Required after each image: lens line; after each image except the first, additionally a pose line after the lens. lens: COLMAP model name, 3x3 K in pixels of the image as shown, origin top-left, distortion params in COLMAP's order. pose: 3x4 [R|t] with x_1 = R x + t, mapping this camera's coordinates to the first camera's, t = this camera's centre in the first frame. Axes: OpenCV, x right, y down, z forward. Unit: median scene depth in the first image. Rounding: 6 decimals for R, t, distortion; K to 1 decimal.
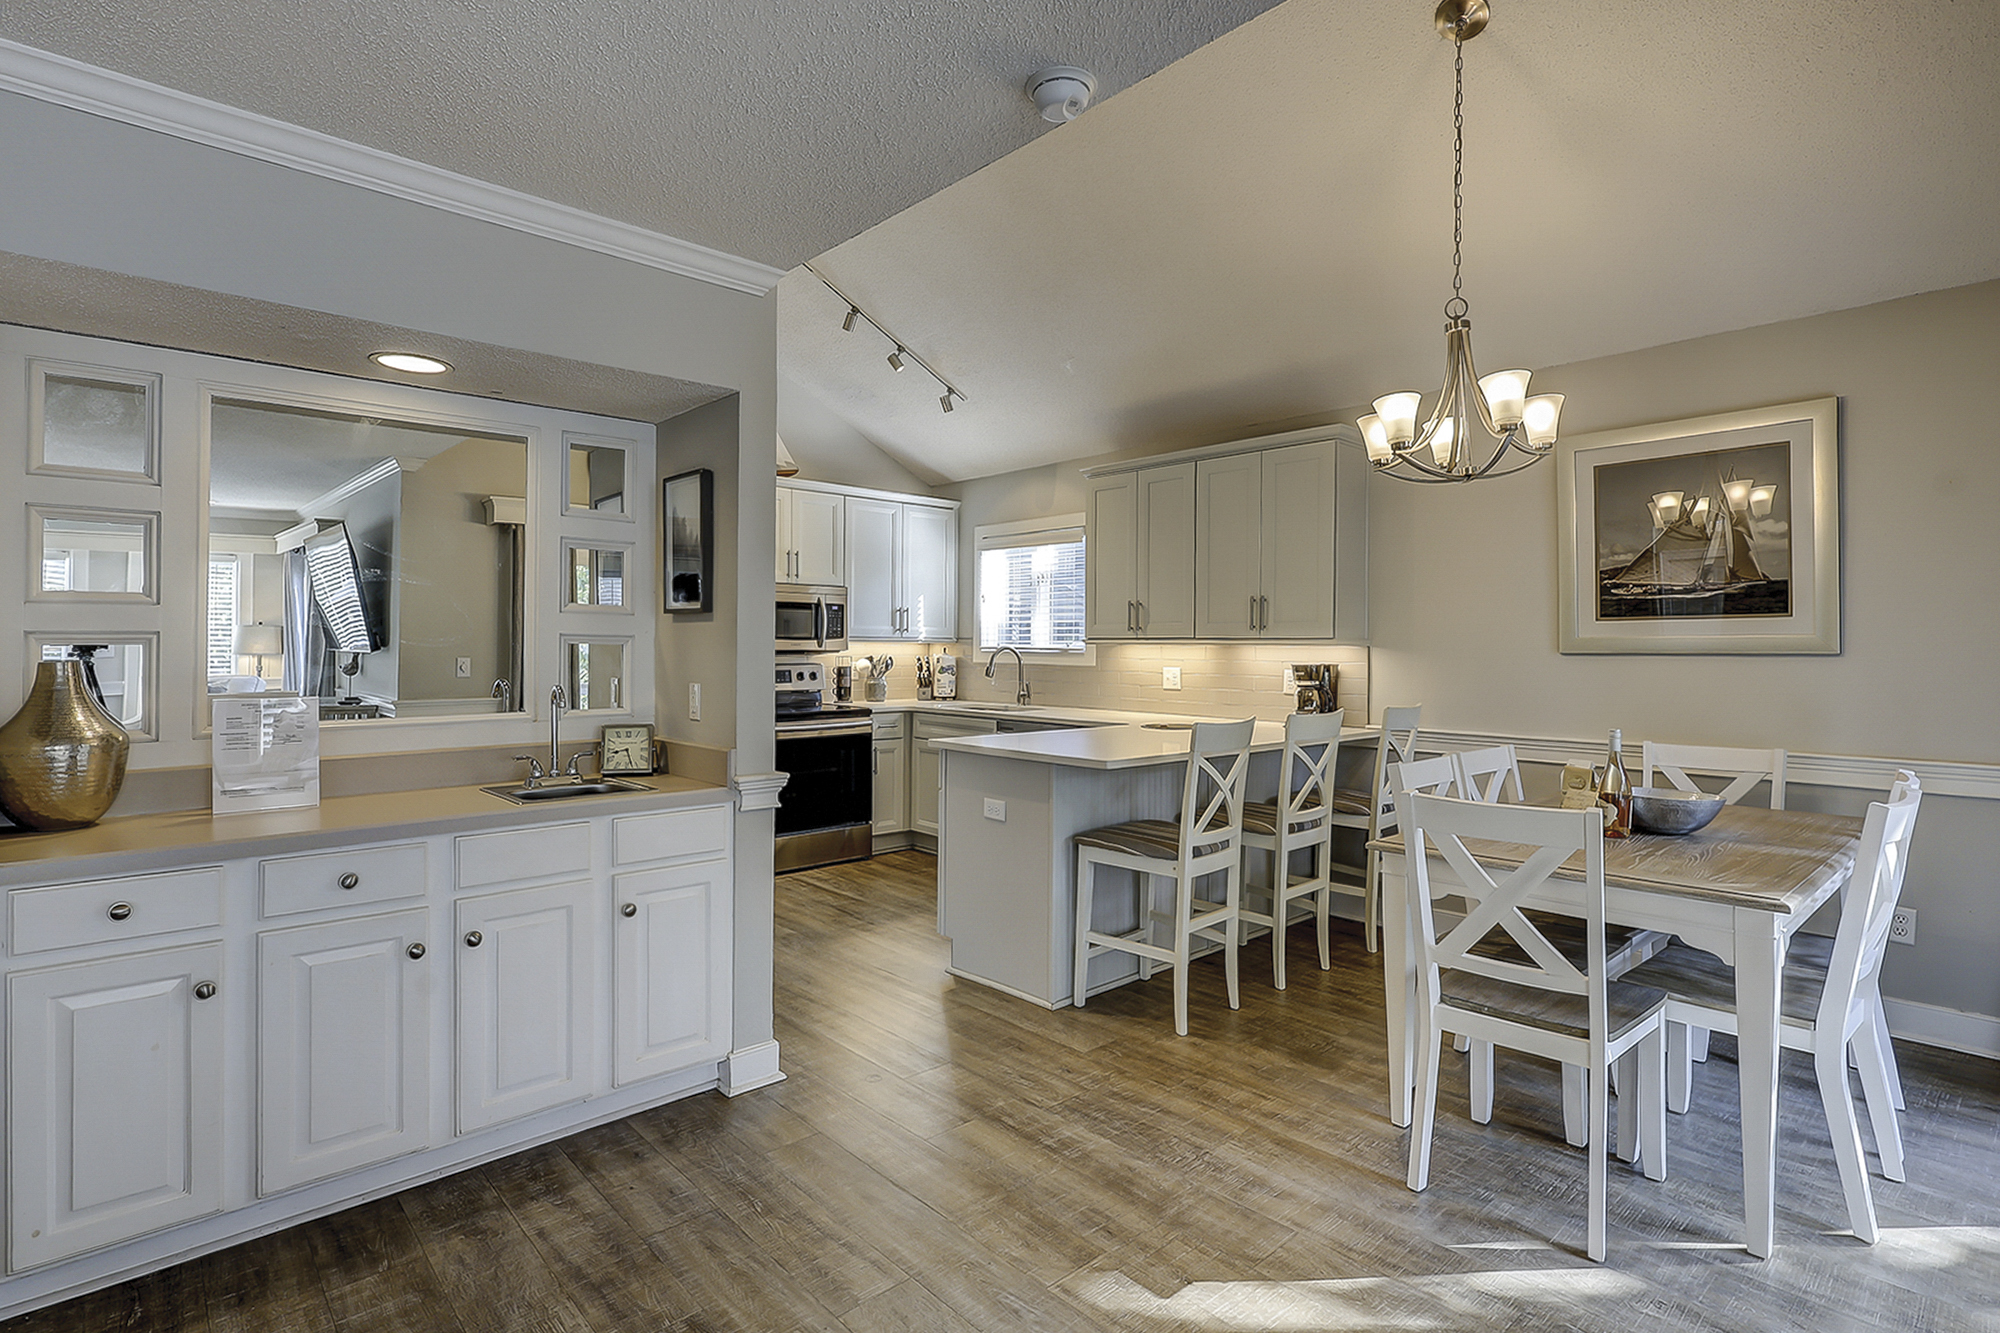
lens RADIAL K [[975.4, 0, 992.4], [0, 975.4, 643.2], [0, 0, 1]] dist [0.000626, -0.000758]
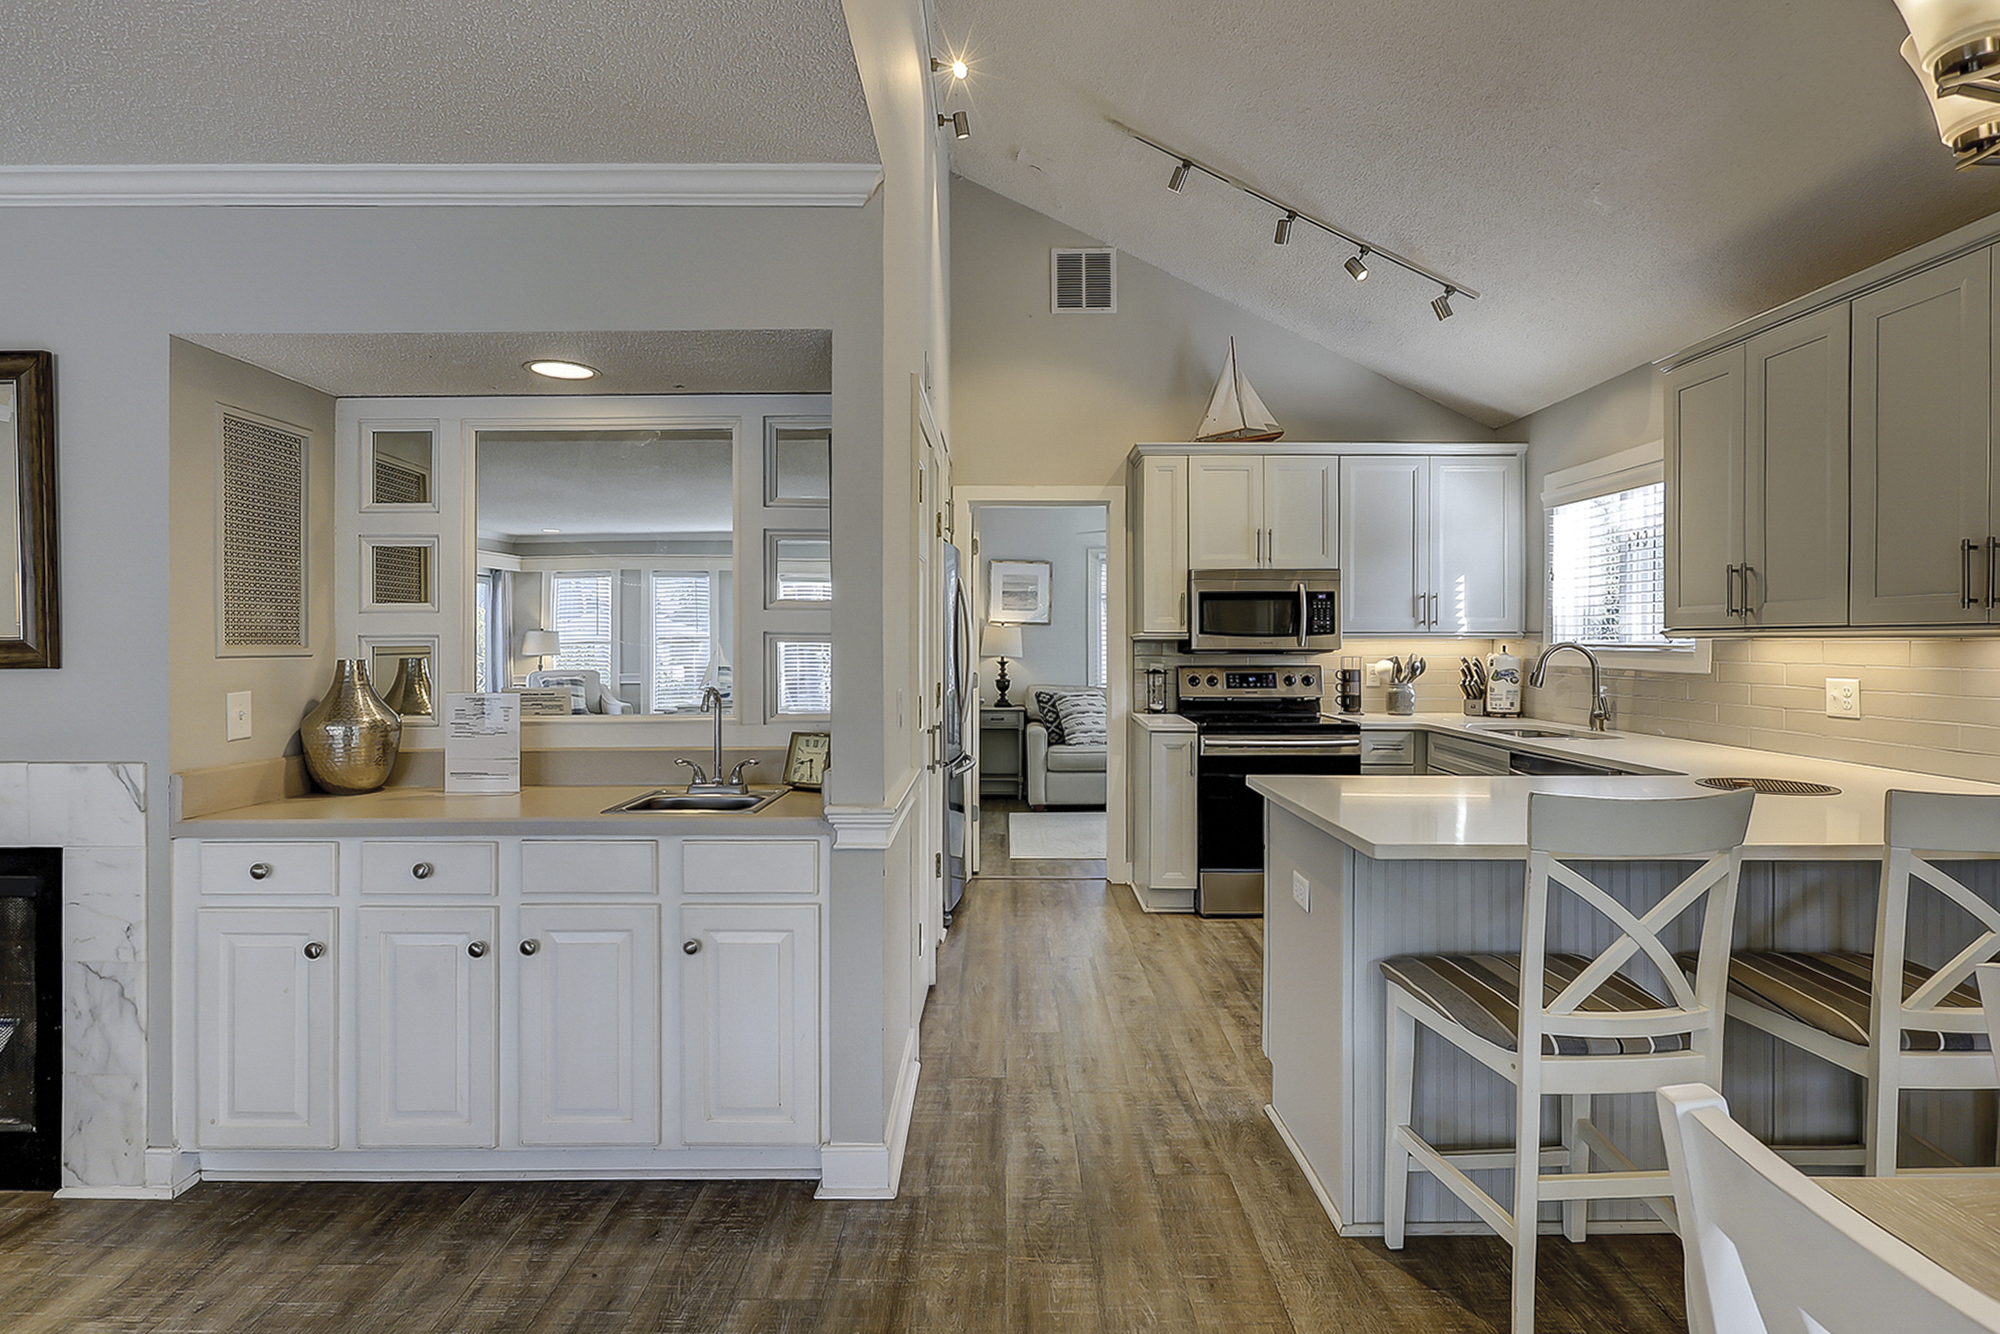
lens RADIAL K [[975.4, 0, 1009.3], [0, 975.4, 635.2], [0, 0, 1]] dist [0.000626, -0.000758]
pose [[0.740075, -0.011261, -0.672430, 0.241032], [0.006885, 0.999934, -0.009169, 0.001860], [0.672489, 0.002156, 0.740104, 0.300997]]
